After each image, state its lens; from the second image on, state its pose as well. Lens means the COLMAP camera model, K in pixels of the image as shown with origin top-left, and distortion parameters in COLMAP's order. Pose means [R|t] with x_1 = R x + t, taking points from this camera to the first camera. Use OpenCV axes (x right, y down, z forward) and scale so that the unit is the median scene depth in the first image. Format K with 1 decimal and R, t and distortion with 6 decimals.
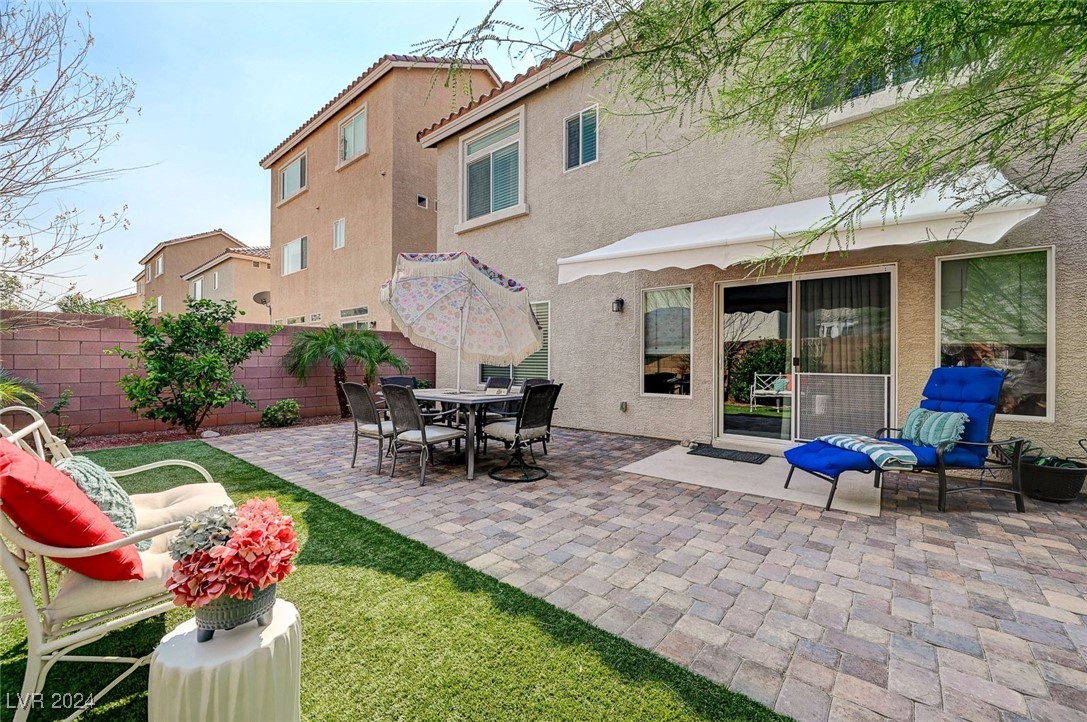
lens RADIAL K [[432.3, 0, 543.3], [0, 432.3, 358.5], [0, 0, 1]] dist [-0.000060, 0.000344]
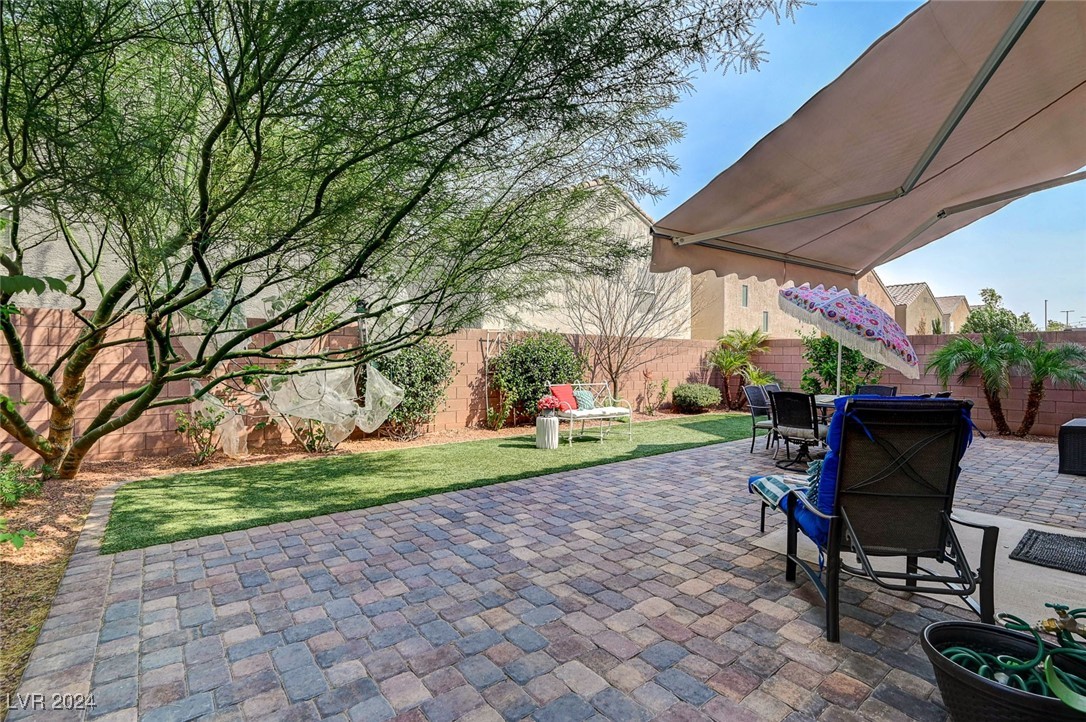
lens RADIAL K [[495.6, 0, 544.9], [0, 495.6, 363.0], [0, 0, 1]] dist [0.001871, 0.000091]
pose [[-0.201973, -0.002778, -0.979387, 2.220374], [-0.001371, 0.999996, -0.002553, -0.023552], [0.979390, 0.000827, -0.201976, 0.908479]]
